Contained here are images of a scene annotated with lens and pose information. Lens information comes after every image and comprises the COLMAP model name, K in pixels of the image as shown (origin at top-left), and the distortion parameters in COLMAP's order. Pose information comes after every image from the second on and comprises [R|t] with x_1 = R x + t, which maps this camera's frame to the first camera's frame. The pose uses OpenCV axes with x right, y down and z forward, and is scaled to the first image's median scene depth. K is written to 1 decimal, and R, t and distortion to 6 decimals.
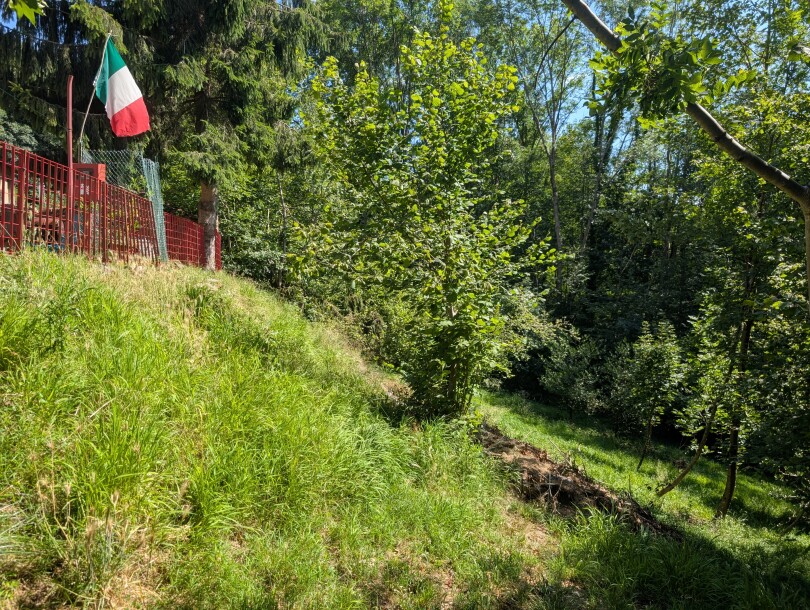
lens RADIAL K [[592.3, 0, 405.0], [0, 592.3, 305.0], [0, 0, 1]] dist [0.011881, 0.001261]
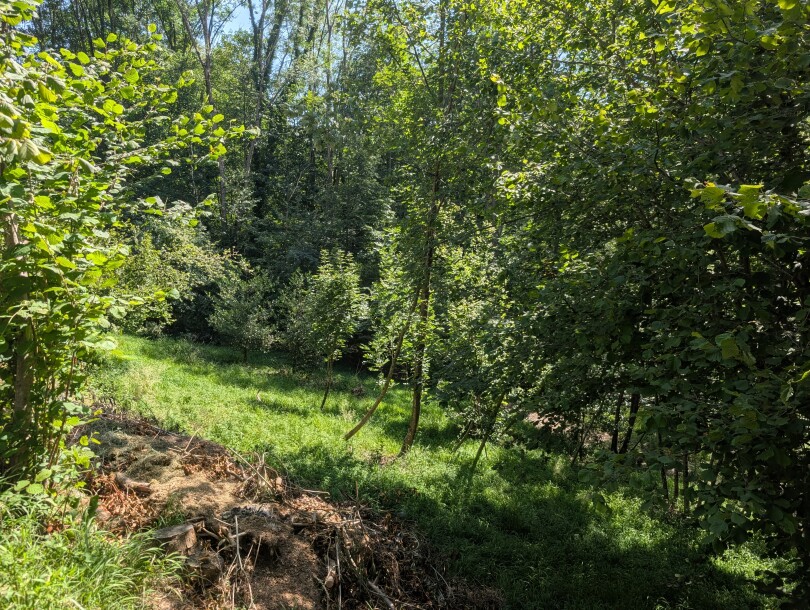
lens RADIAL K [[592.3, 0, 405.0], [0, 592.3, 305.0], [0, 0, 1]] dist [0.011881, 0.001261]
pose [[0.852930, -0.078975, 0.516016, 0.028436], [0.019025, 0.992536, 0.120459, 0.004263], [-0.521678, -0.092926, 0.848067, 0.122421]]
